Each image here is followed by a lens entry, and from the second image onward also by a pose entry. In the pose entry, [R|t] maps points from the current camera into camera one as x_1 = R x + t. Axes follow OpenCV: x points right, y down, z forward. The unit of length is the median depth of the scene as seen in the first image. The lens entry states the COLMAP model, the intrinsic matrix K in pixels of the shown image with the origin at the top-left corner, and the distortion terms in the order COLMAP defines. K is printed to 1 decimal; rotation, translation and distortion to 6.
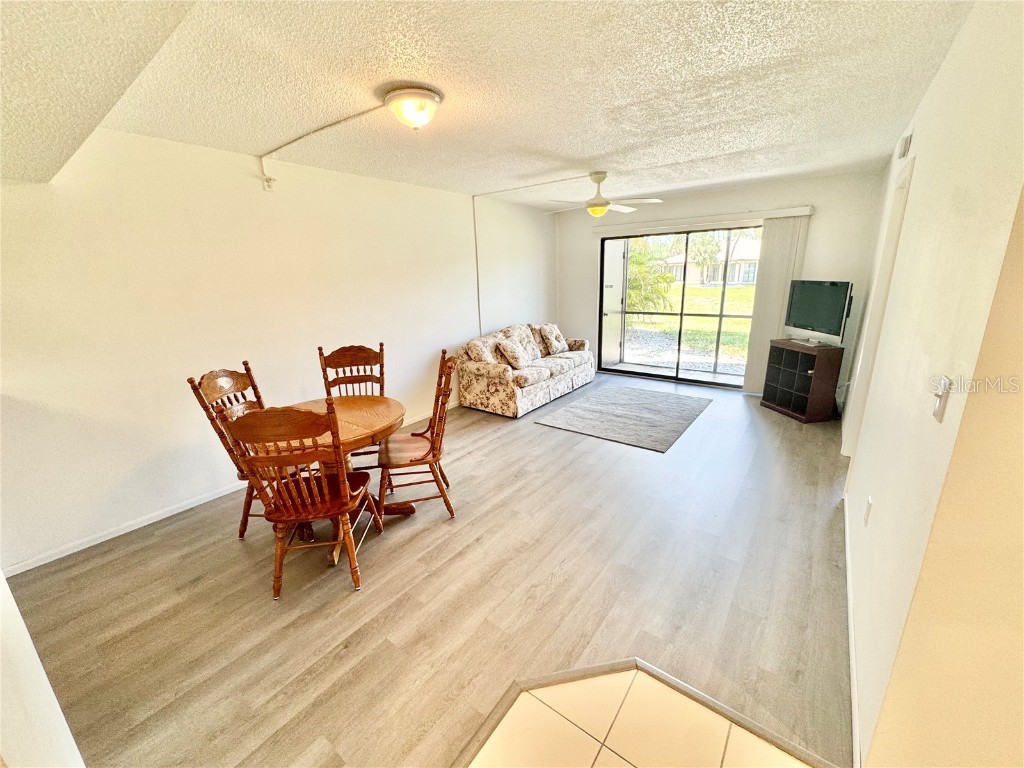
lens RADIAL K [[409.9, 0, 509.3], [0, 409.9, 383.1], [0, 0, 1]] dist [-0.004241, 0.001184]
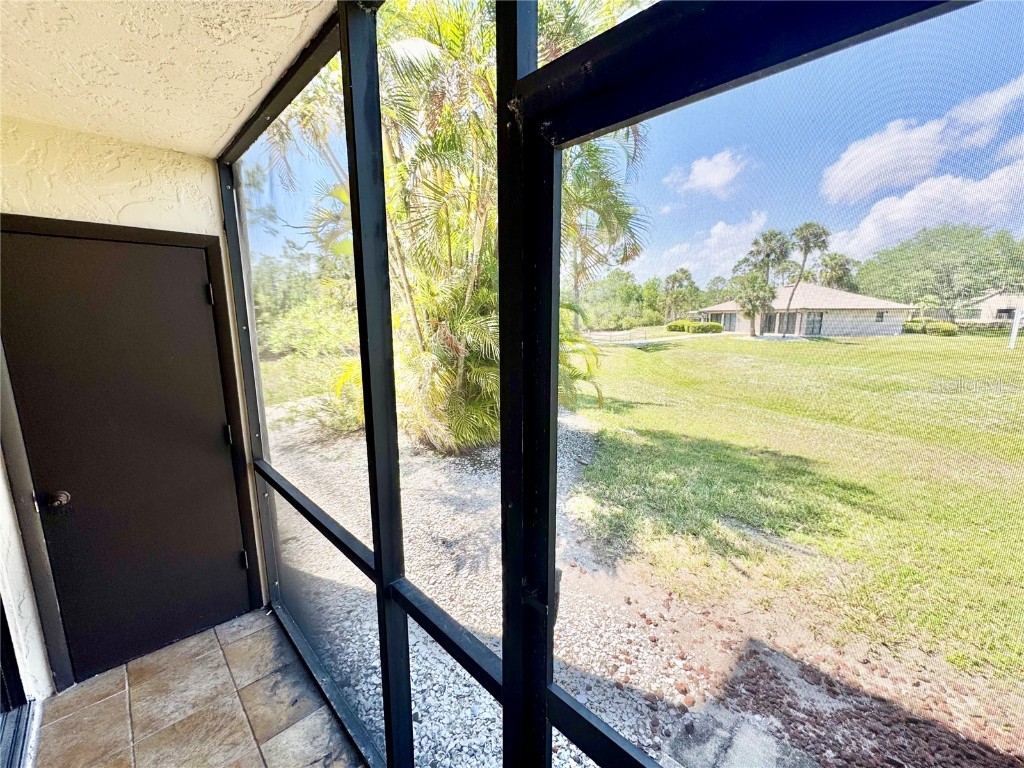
lens RADIAL K [[409.9, 0, 510.6], [0, 409.9, 384.6], [0, 0, 1]] dist [-0.004241, 0.001184]
pose [[0.991183, 0.044670, -0.124747, 0.800851], [-0.056327, 0.994208, -0.091535, -0.334029], [0.119936, 0.097754, 0.987957, 1.067744]]
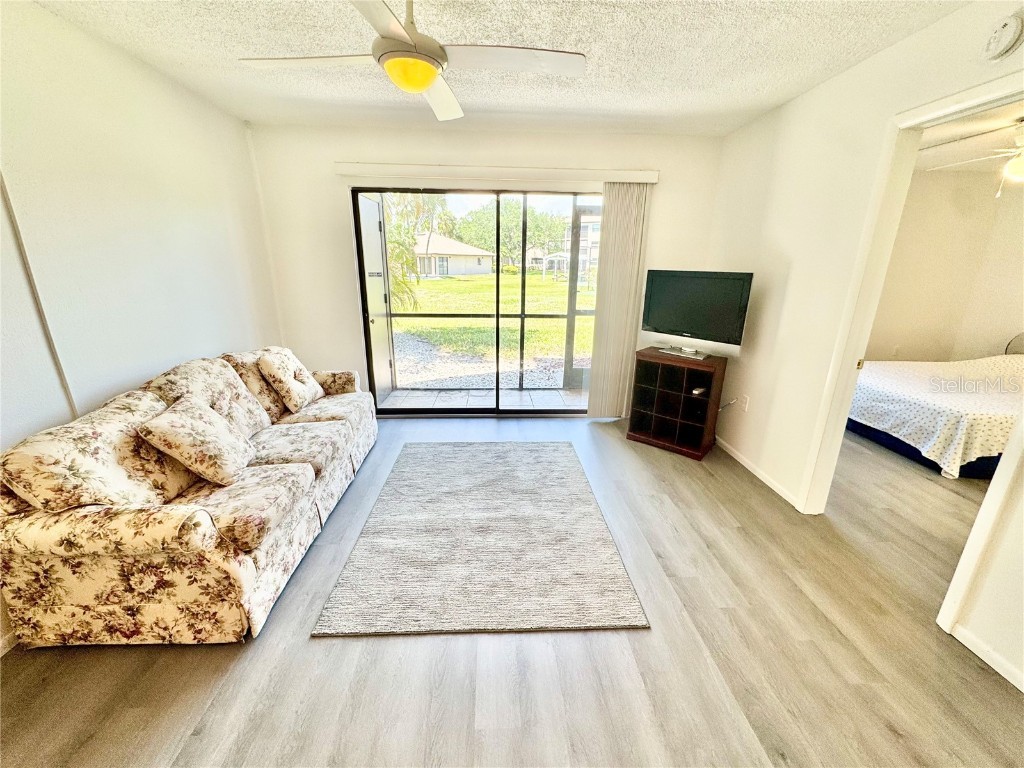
lens RADIAL K [[409.9, 0, 512.3], [0, 409.9, 384.1], [0, 0, 1]] dist [-0.004241, 0.001184]
pose [[0.763510, -0.147710, 0.628677, 0.000867], [0.133959, 0.988542, 0.069573, -0.126532], [-0.631750, 0.031097, 0.774548, 0.566124]]
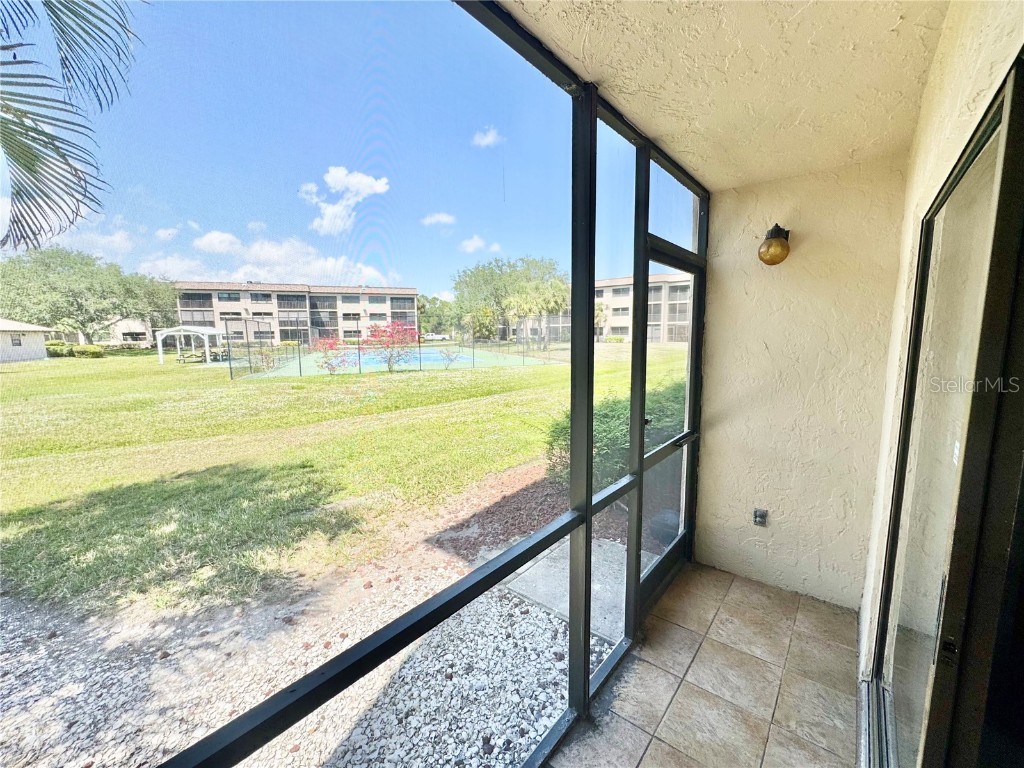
lens RADIAL K [[409.9, 0, 509.3], [0, 409.9, 383.4], [0, 0, 1]] dist [-0.004241, 0.001184]
pose [[0.052924, -0.094403, 0.994126, 0.342285], [0.268572, 0.960187, 0.076882, -0.377445], [-0.961805, 0.262925, 0.076171, 1.345357]]
